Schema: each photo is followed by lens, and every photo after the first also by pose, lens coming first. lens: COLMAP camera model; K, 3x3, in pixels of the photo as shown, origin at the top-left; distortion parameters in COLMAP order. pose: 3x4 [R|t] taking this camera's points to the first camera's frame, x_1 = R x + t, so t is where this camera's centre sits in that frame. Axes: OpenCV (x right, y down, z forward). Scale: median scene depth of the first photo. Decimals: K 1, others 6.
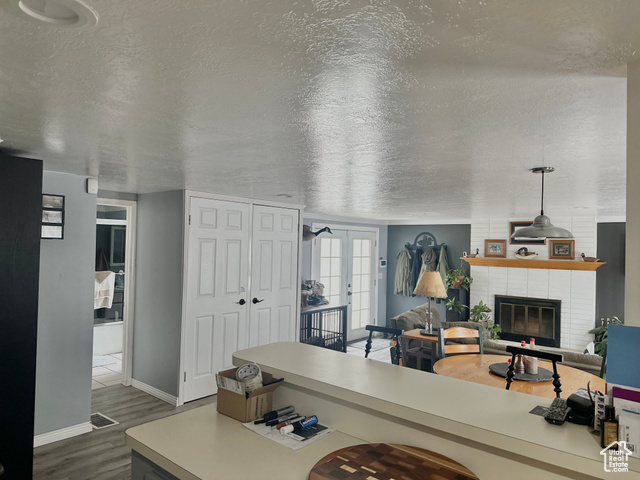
lens RADIAL K [[453.6, 0, 319.4], [0, 453.6, 239.6], [0, 0, 1]] dist [0.000539, -0.005845]
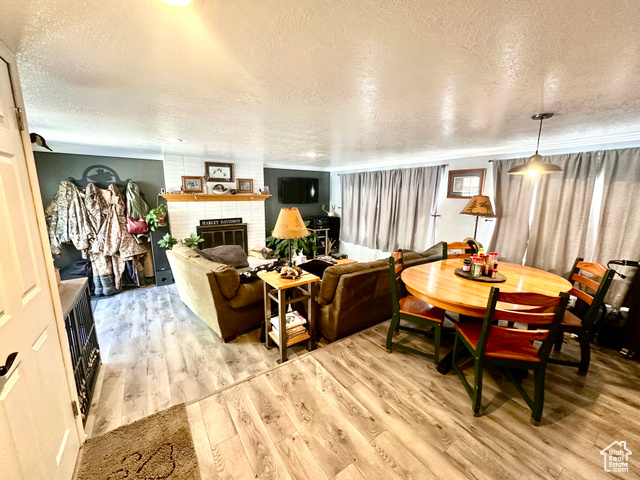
lens RADIAL K [[256.6, 0, 318.7], [0, 256.6, 238.3], [0, 0, 1]] dist [-0.006593, 0.000090]
pose [[0.271987, -0.180112, 0.945295, -0.152323], [-0.017038, 0.981273, 0.191869, 0.022710], [-0.962150, -0.068292, 0.263824, 0.533141]]
